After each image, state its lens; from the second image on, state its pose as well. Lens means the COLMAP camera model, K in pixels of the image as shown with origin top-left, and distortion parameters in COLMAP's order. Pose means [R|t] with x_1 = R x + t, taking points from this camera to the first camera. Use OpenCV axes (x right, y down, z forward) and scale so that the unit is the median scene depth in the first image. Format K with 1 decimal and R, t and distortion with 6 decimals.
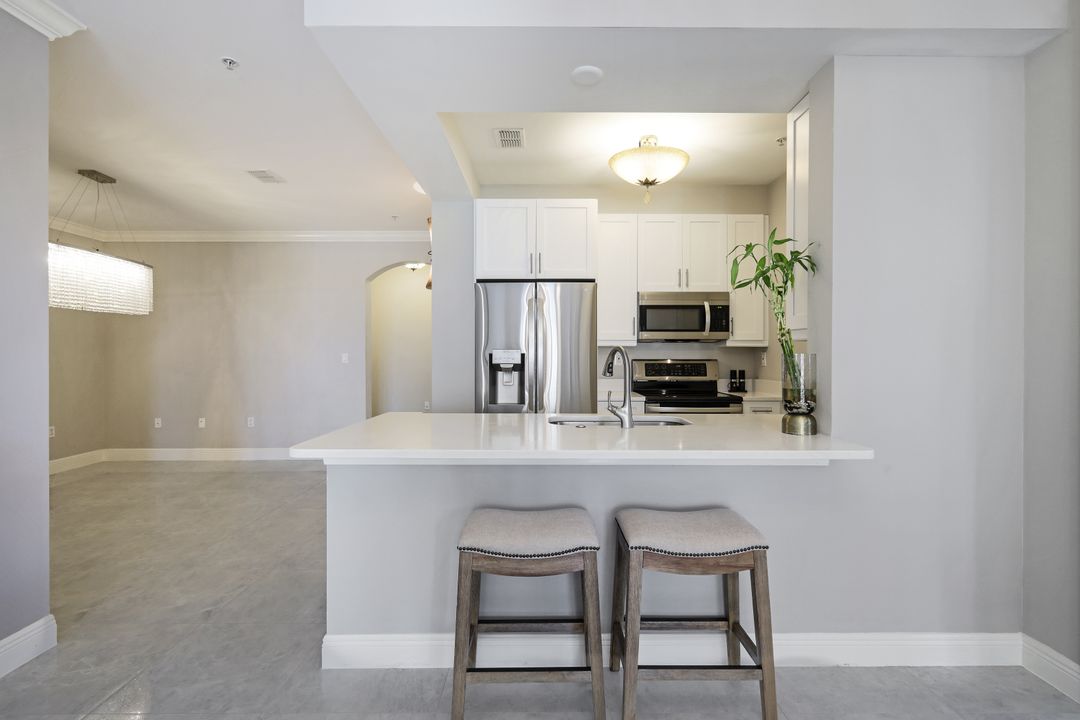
lens RADIAL K [[515.0, 0, 547.4], [0, 515.0, 361.1], [0, 0, 1]] dist [0.003662, -0.000490]
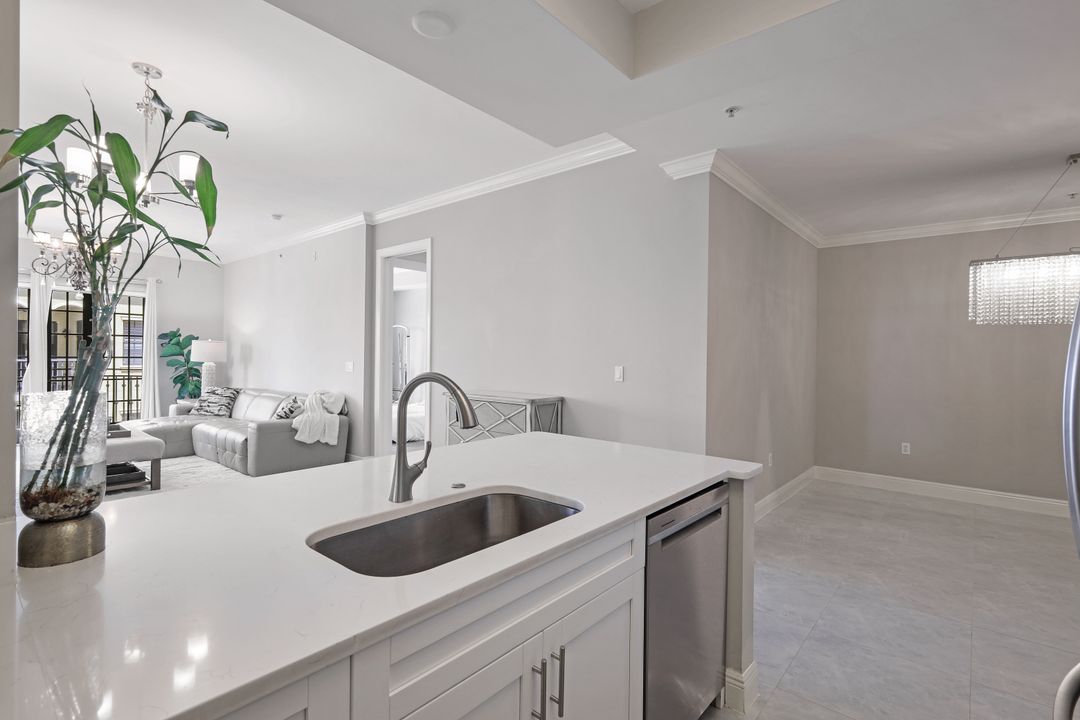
lens RADIAL K [[515.0, 0, 541.1], [0, 515.0, 353.9], [0, 0, 1]] dist [0.003662, -0.000490]
pose [[-0.655032, -0.010648, -0.755526, 0.309027], [-0.026974, 0.999593, 0.009298, -0.034232], [0.755119, 0.026470, -0.655053, 0.909672]]
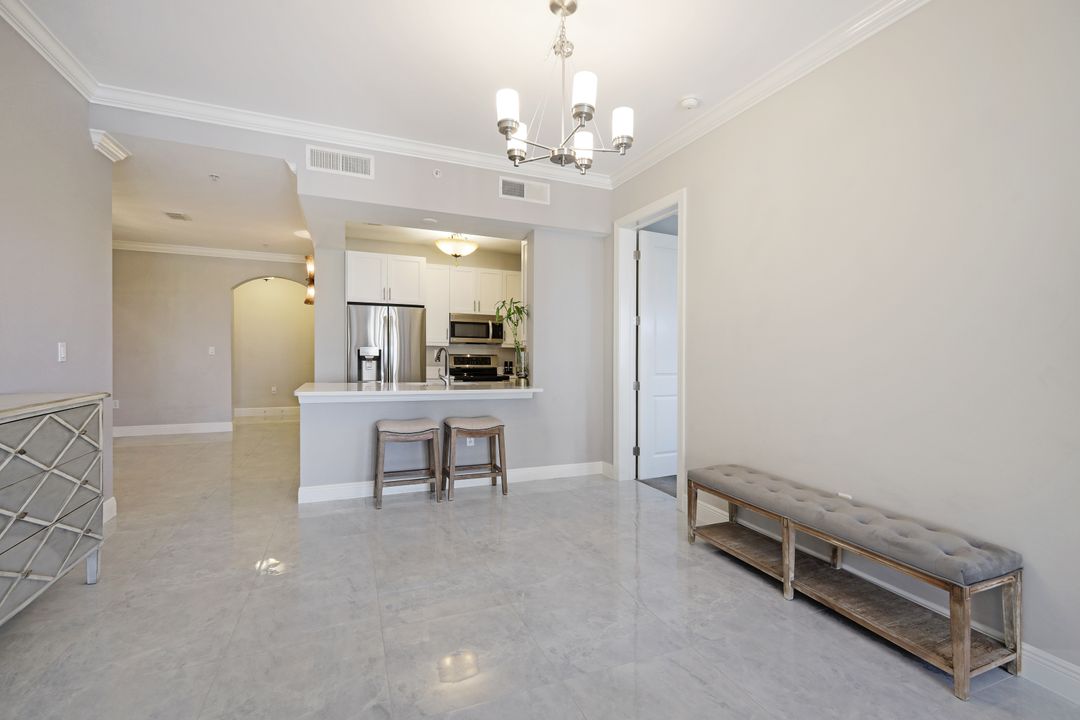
lens RADIAL K [[483.0, 0, 544.6], [0, 483.0, 370.3], [0, 0, 1]] dist [-0.001060, -0.000197]
pose [[0.926694, -0.000461, 0.375816, -0.134591], [-0.009202, 0.999672, 0.023917, 0.009164], [-0.375703, -0.025622, 0.926386, -0.595095]]
